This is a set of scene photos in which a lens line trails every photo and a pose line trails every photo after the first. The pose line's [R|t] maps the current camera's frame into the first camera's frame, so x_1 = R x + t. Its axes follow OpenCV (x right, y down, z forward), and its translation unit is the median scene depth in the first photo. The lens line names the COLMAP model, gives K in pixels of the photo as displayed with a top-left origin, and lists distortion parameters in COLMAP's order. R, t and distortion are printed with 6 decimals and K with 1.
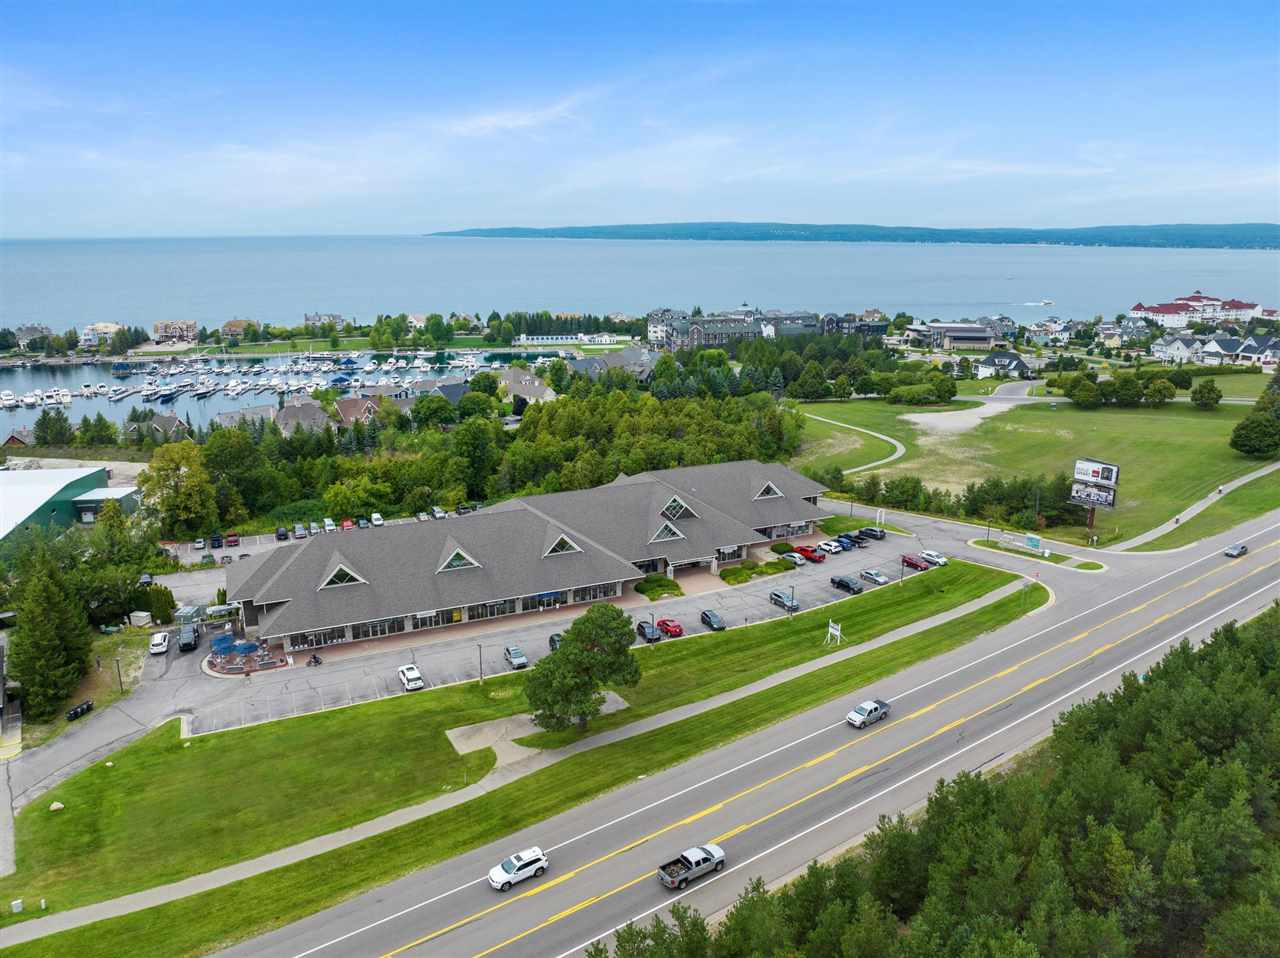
lens RADIAL K [[894.6, 0, 646.8], [0, 894.6, 474.9], [0, 0, 1]] dist [-0.048817, 0.009267]
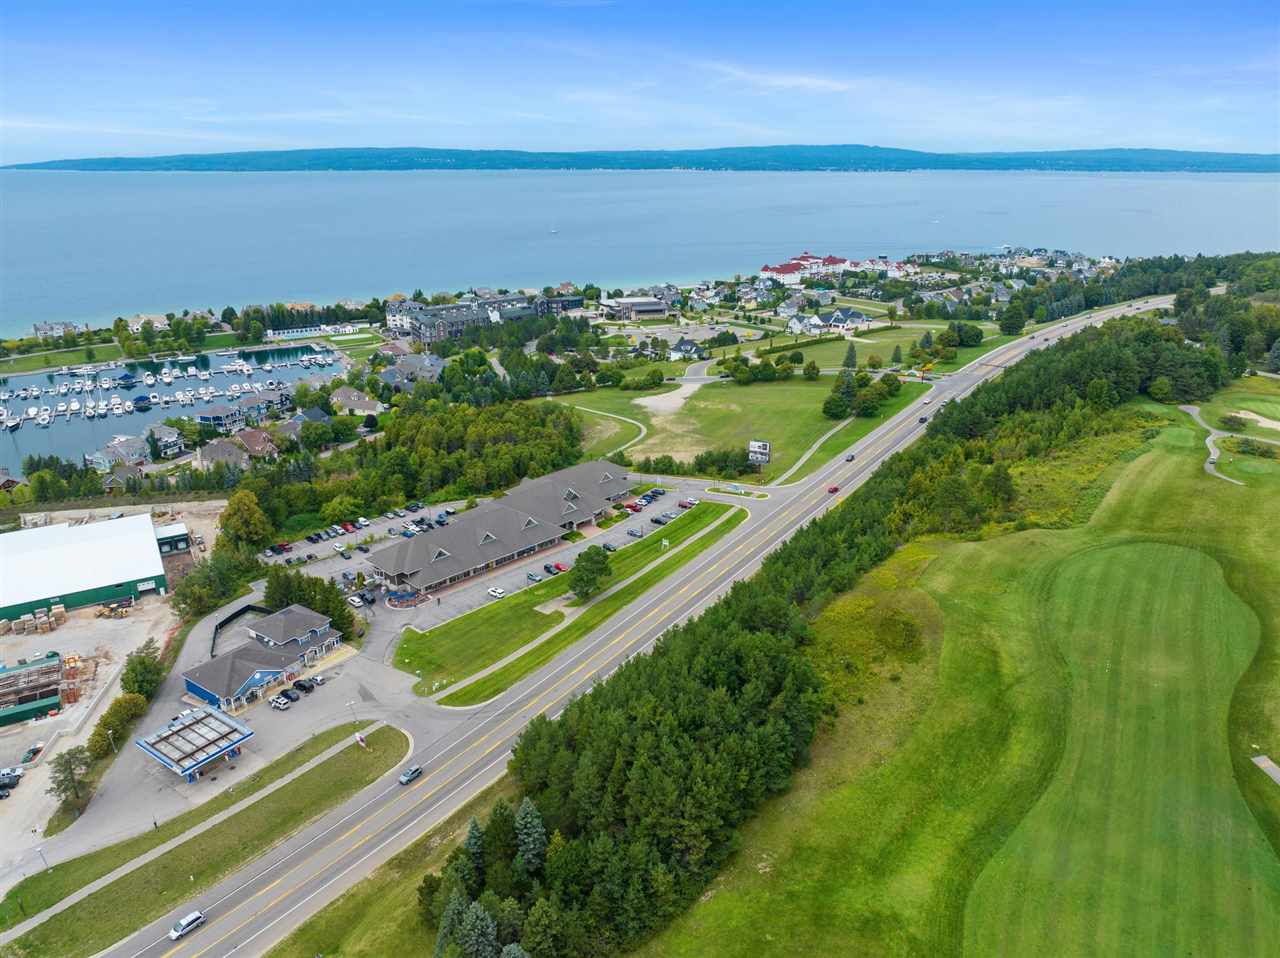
lens RADIAL K [[894.6, 0, 646.8], [0, 894.6, 474.9], [0, 0, 1]] dist [-0.048817, 0.009267]
pose [[0.929036, -0.127597, 0.347290, -0.285814], [0.099652, 0.990258, 0.097251, -0.105552], [-0.356316, -0.055741, 0.932701, -0.519143]]
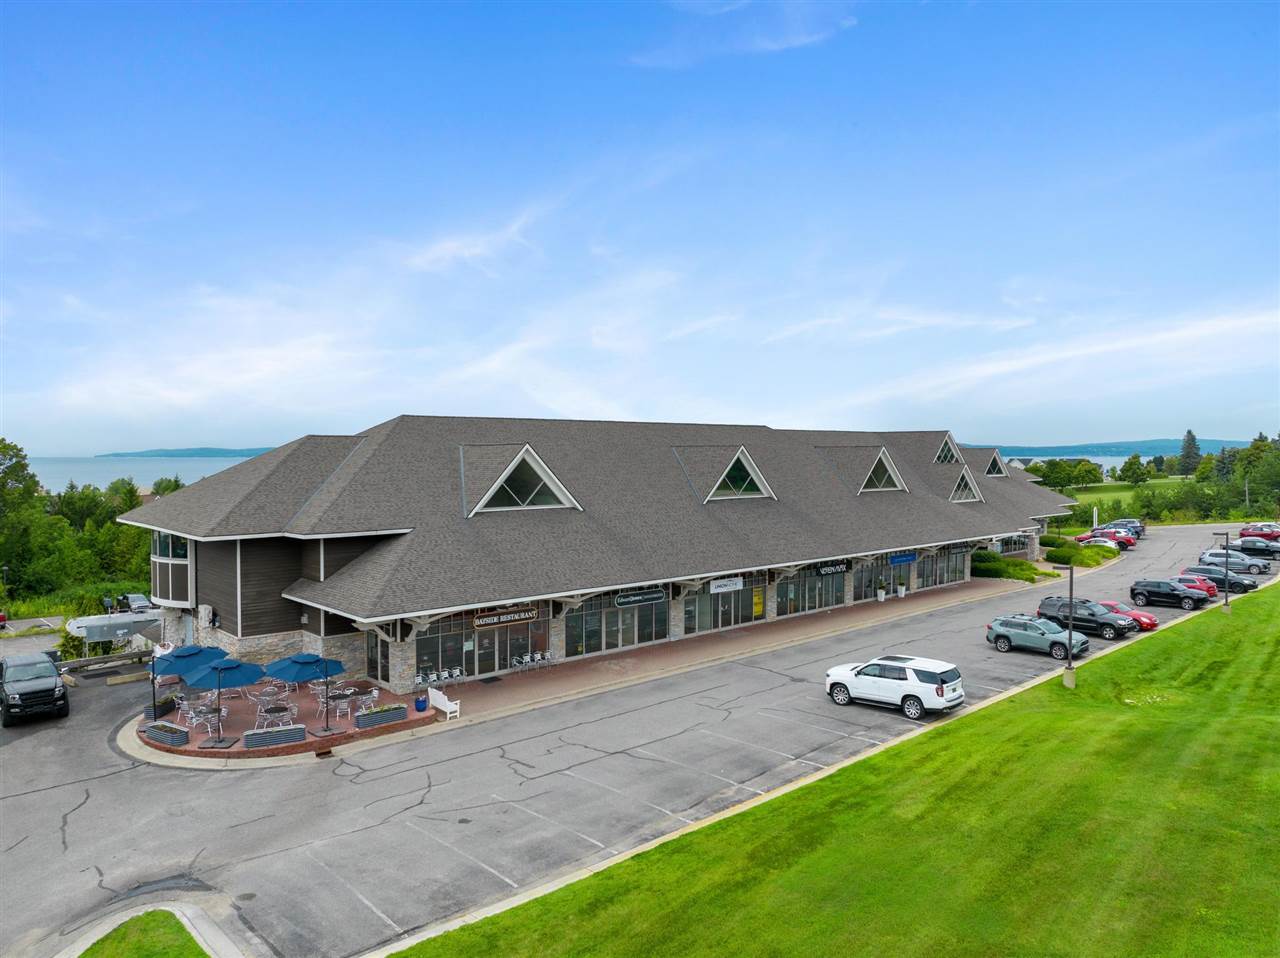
lens RADIAL K [[894.6, 0, 646.8], [0, 894.6, 474.9], [0, 0, 1]] dist [-0.048817, 0.009267]
pose [[0.947762, -0.009821, 0.318828, -0.190922], [0.085796, 0.970540, -0.225147, 0.091498], [-0.307224, 0.240740, 0.920683, 0.298336]]
